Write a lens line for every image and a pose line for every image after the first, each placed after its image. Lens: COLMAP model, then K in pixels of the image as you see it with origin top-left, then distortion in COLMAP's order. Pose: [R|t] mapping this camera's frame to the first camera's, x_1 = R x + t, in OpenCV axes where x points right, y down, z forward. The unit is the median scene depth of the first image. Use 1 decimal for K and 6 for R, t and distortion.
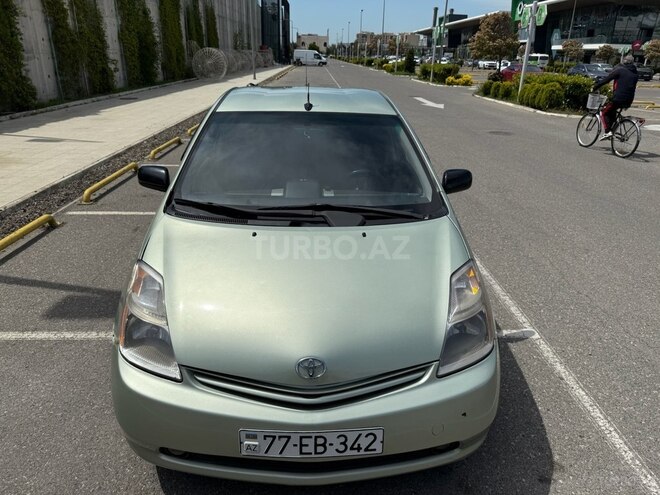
lens RADIAL K [[468.8, 0, 329.9], [0, 468.8, 241.3], [0, 0, 1]] dist [0.017130, -0.024197]
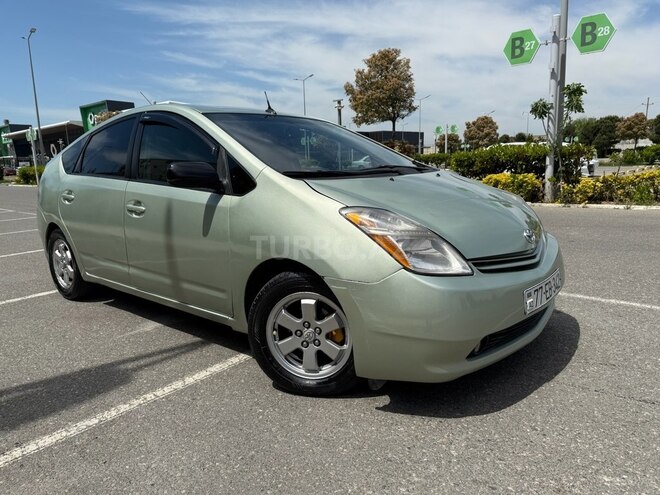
lens RADIAL K [[468.8, 0, 329.9], [0, 468.8, 241.3], [0, 0, 1]] dist [0.017130, -0.024197]
pose [[0.680912, -0.166888, 0.713097, -0.158713], [0.312487, 0.946812, -0.076798, 0.024119], [-0.662353, 0.275127, 0.696846, 0.050272]]
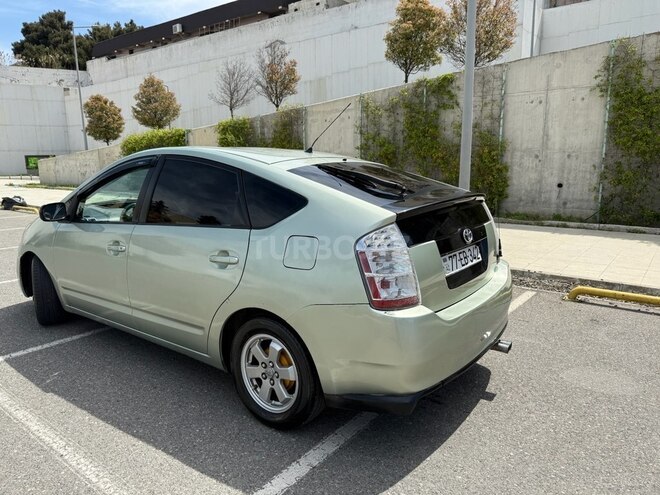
lens RADIAL K [[466.6, 0, 340.5], [0, 466.6, 247.4], [0, 0, 1]] dist [0.006737, -0.021626]
pose [[-0.629624, 0.118073, -0.767875, 0.144840], [-0.292892, 0.879378, 0.375377, -0.139789], [0.719575, 0.461251, -0.519095, 0.431431]]
